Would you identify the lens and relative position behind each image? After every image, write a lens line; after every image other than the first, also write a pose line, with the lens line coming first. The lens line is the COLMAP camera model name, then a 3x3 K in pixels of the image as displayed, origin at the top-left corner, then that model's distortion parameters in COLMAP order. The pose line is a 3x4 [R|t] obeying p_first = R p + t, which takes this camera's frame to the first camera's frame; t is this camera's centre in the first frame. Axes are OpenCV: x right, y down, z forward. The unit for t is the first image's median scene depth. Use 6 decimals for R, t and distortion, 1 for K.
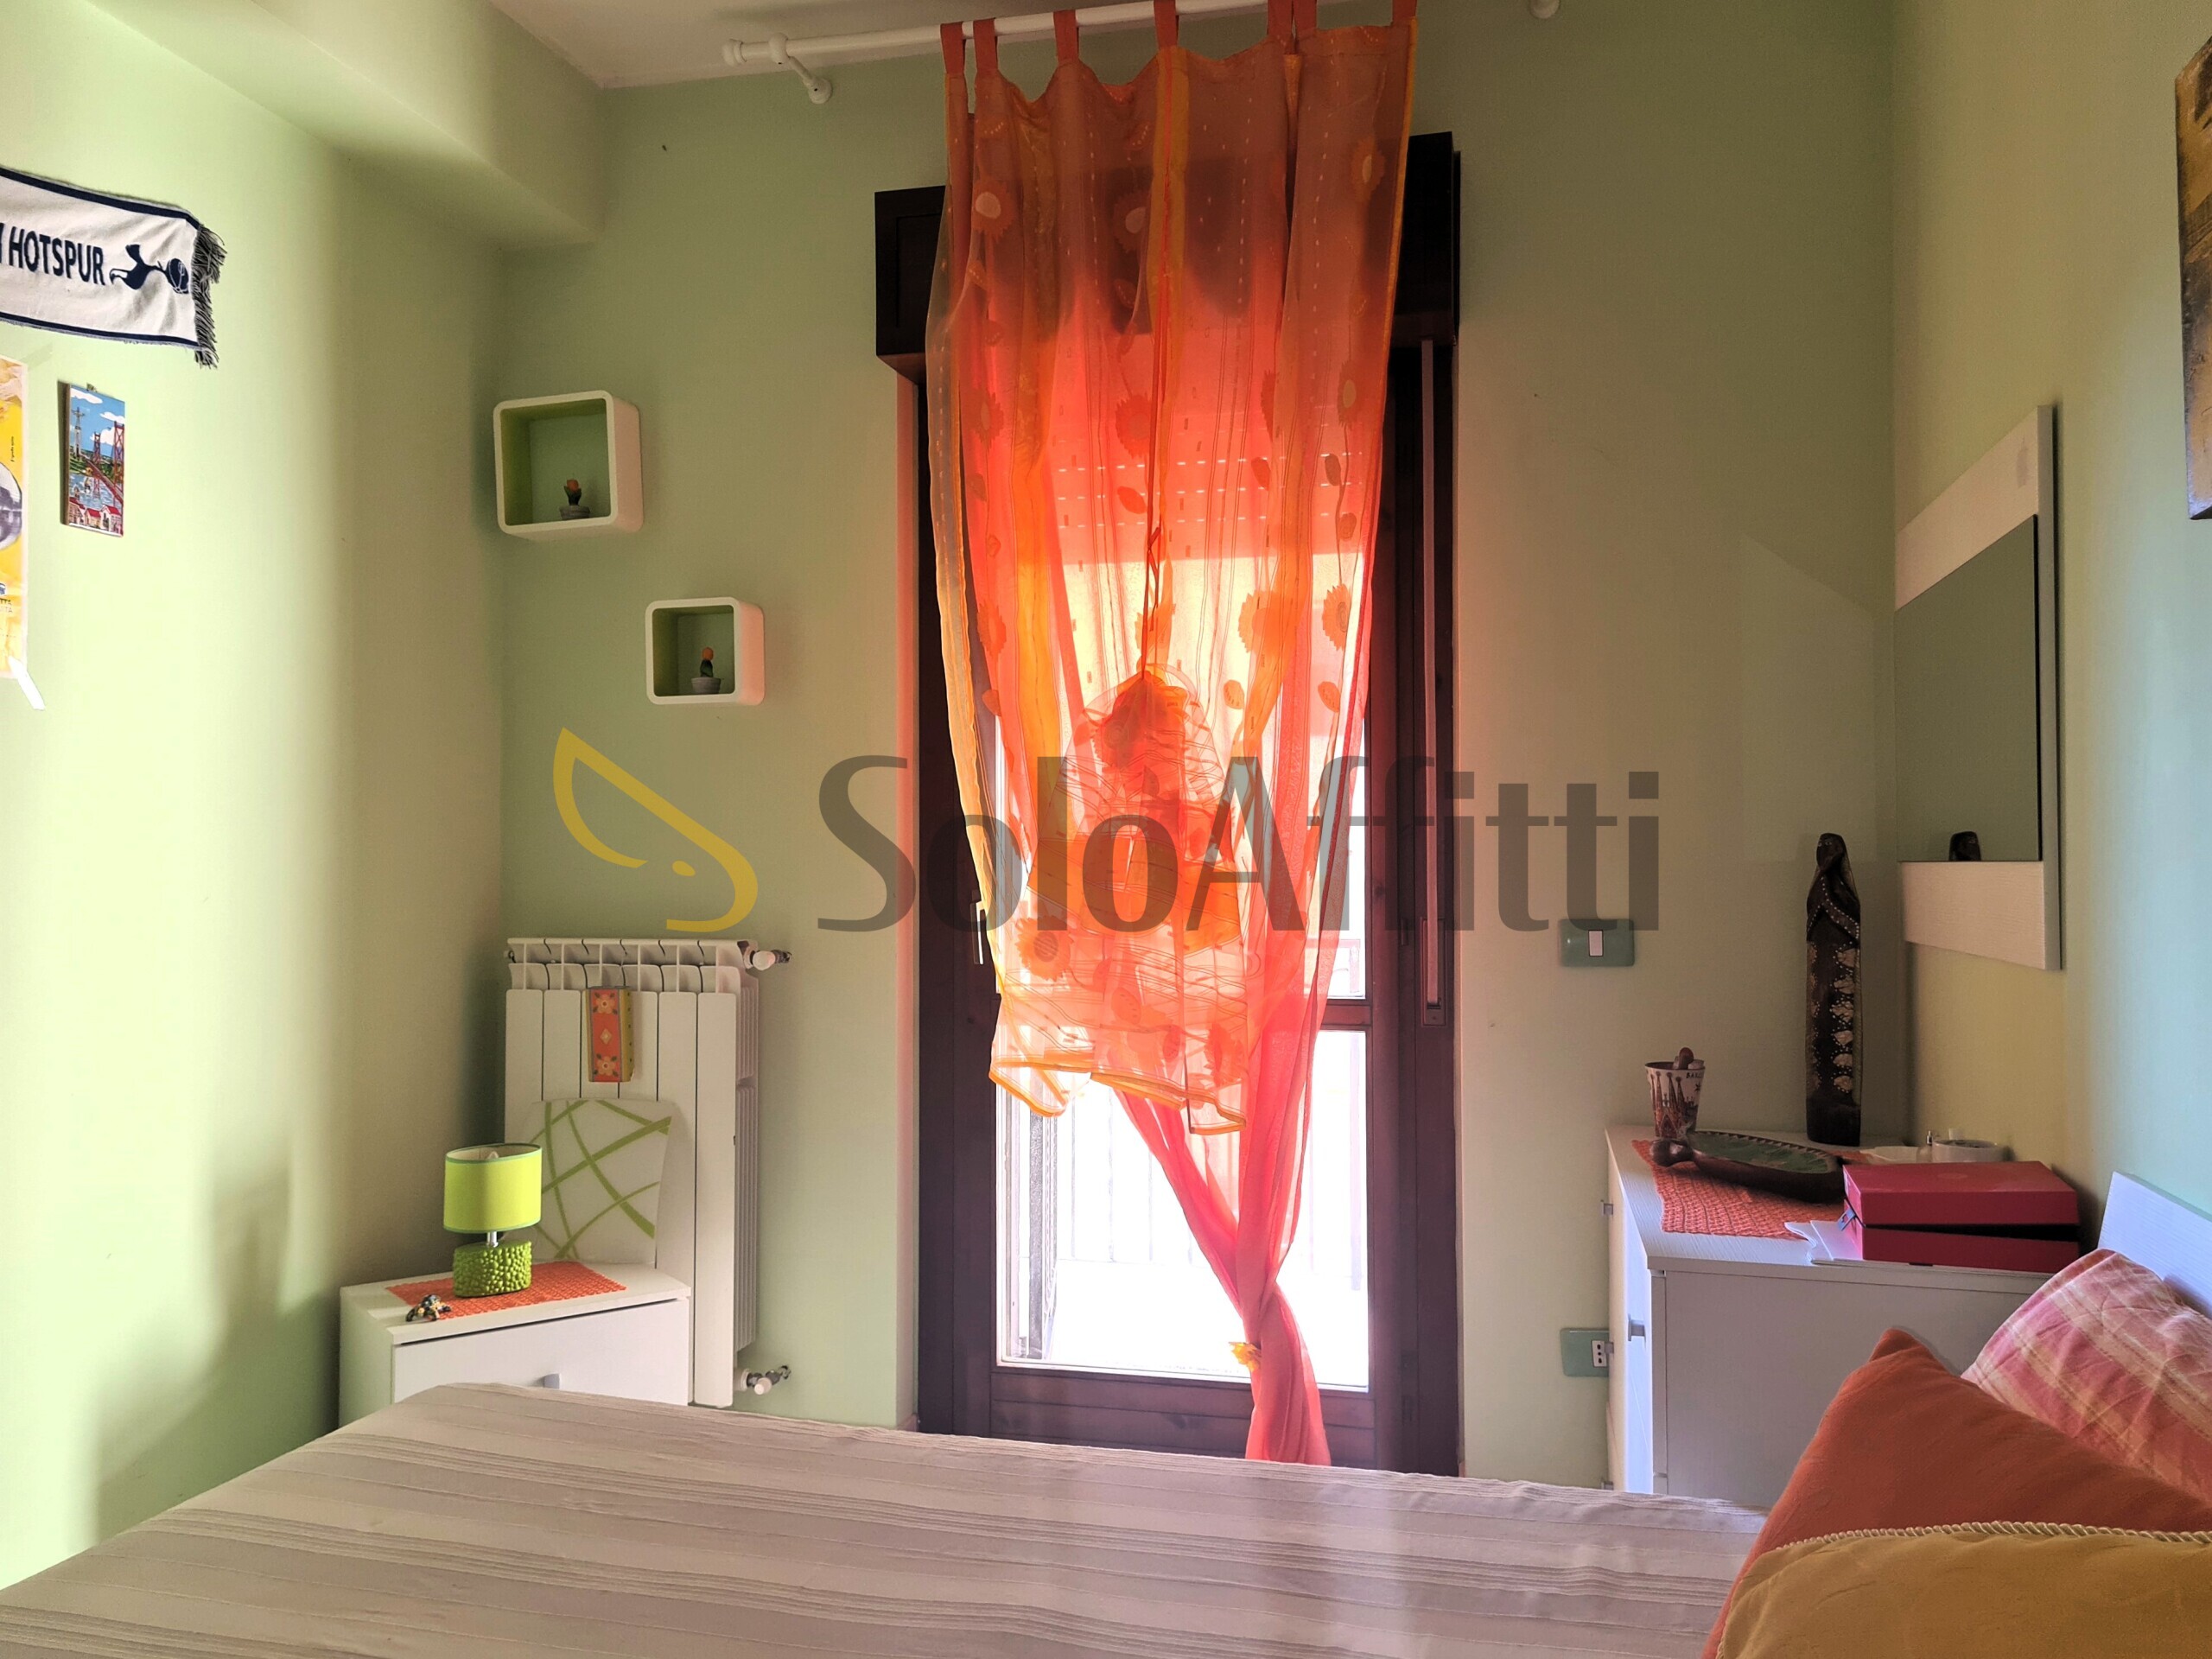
lens RADIAL K [[1683.3, 0, 1106.2], [0, 1683.3, 833.6], [0, 0, 1]] dist [0.063566, -0.030132]
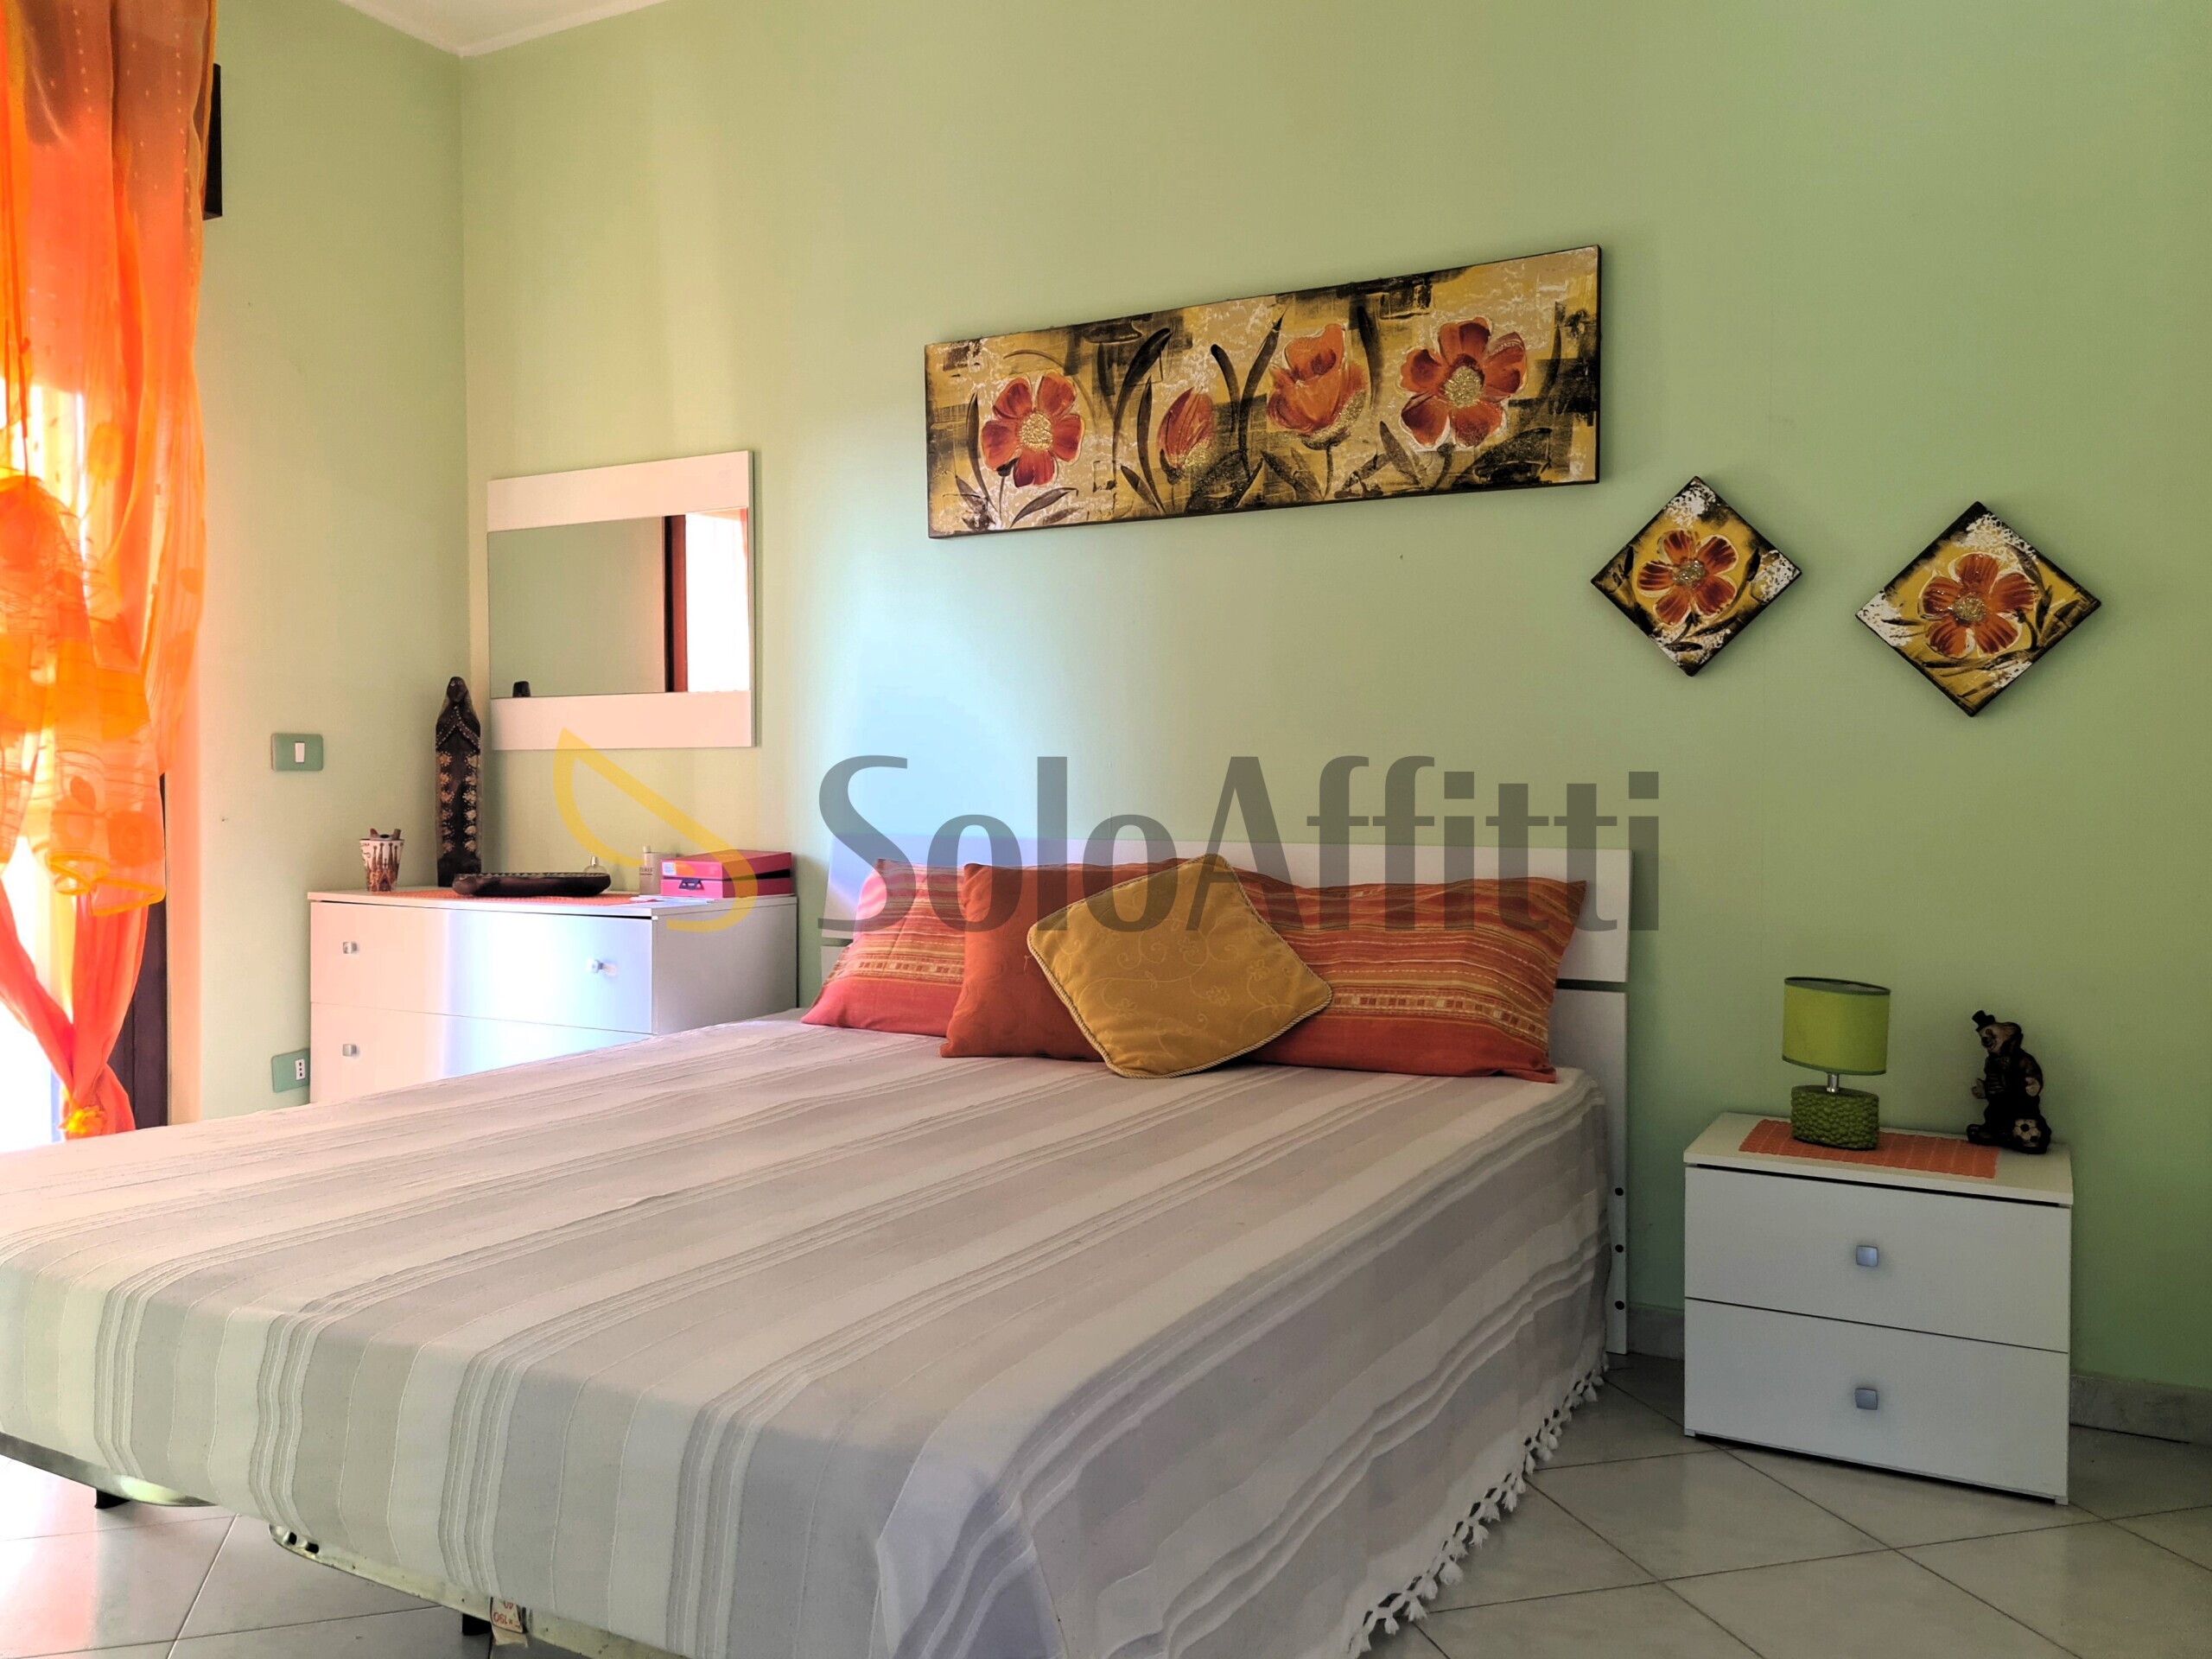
lens RADIAL K [[1683.3, 0, 1105.2], [0, 1683.3, 826.5], [0, 0, 1]] dist [0.063566, -0.030132]
pose [[0.265744, -0.023401, 0.963760, -0.845255], [-0.020769, 0.999334, 0.029992, 0.074088], [-0.963820, -0.027987, 0.265081, 0.074601]]
